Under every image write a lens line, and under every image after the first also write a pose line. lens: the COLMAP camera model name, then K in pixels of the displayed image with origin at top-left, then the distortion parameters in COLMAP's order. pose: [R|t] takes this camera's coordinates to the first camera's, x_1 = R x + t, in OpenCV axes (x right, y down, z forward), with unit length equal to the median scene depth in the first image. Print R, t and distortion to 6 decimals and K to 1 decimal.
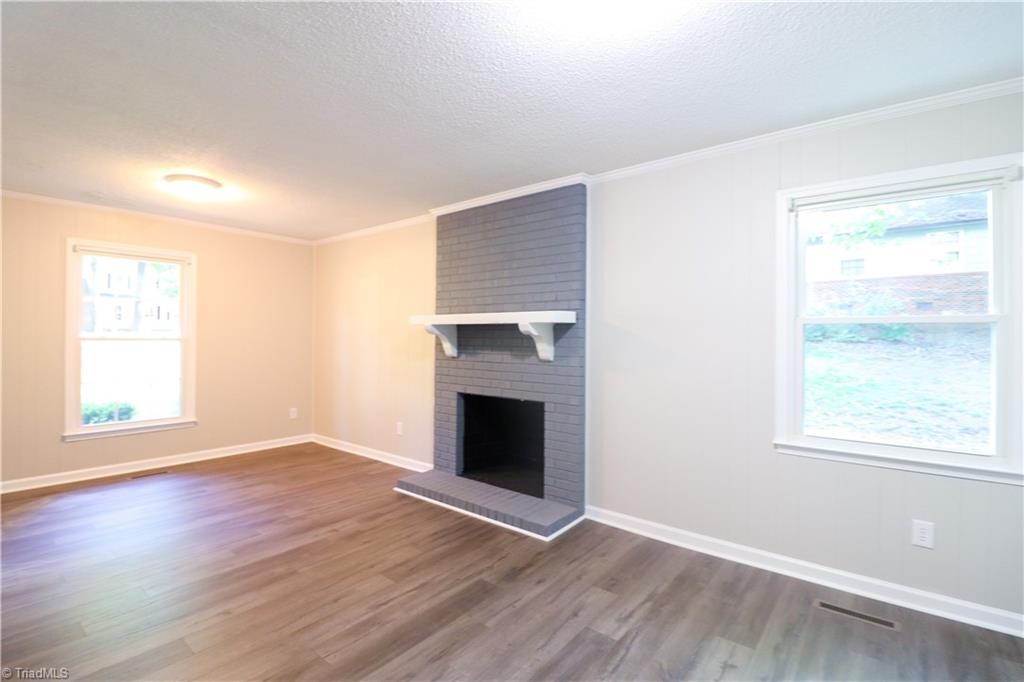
lens RADIAL K [[476.4, 0, 504.2], [0, 476.4, 338.2], [0, 0, 1]] dist [-0.009028, -0.001056]
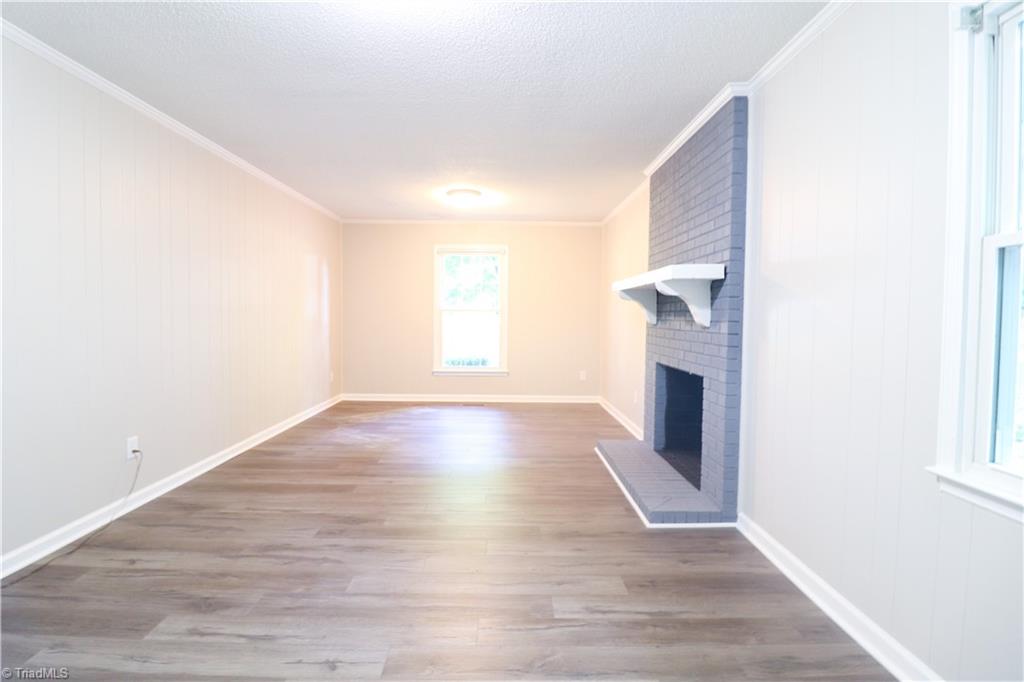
lens RADIAL K [[476.4, 0, 512.9], [0, 476.4, 338.0], [0, 0, 1]] dist [-0.009028, -0.001056]
pose [[0.638575, 0.033632, -0.768824, 0.534548], [-0.005716, 0.999224, 0.038962, 0.037658], [0.769538, -0.020485, 0.638272, 0.222173]]
